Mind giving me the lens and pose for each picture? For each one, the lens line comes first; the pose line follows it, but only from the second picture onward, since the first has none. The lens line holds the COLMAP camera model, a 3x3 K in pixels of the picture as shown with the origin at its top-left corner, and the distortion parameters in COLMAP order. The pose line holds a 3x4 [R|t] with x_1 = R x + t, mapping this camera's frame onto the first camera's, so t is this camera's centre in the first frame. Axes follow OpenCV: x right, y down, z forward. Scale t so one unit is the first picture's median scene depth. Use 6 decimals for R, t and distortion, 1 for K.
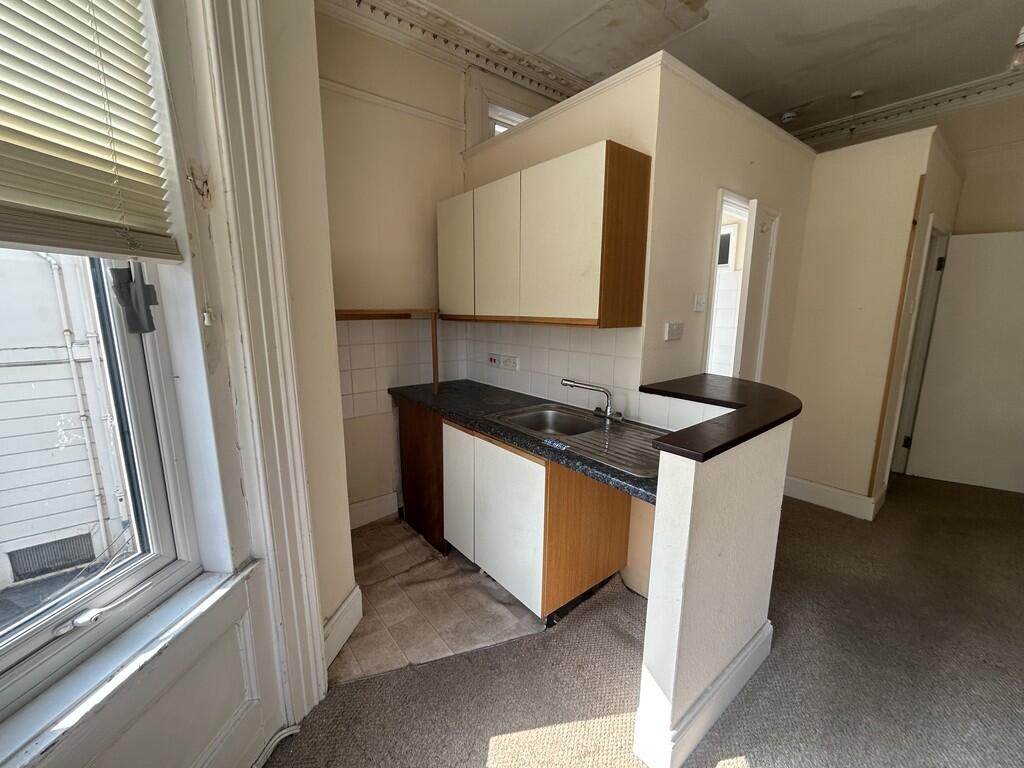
lens RADIAL K [[416.6, 0, 507.3], [0, 416.6, 382.4], [0, 0, 1]] dist [0.000467, -0.000008]
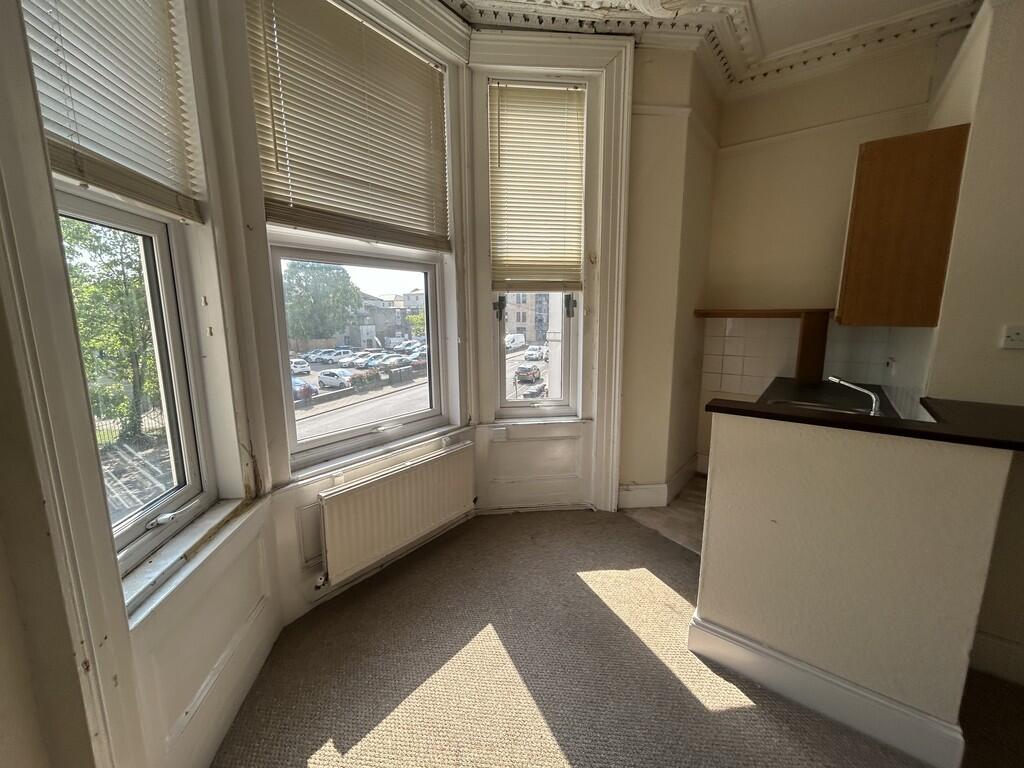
lens RADIAL K [[416.6, 0, 511.4], [0, 416.6, 377.4], [0, 0, 1]] dist [0.000467, -0.000008]
pose [[0.233731, 0.150151, -0.960638, 1.413012], [-0.167788, 0.979410, 0.112261, 0.019953], [0.957715, 0.134944, 0.254112, -0.018730]]
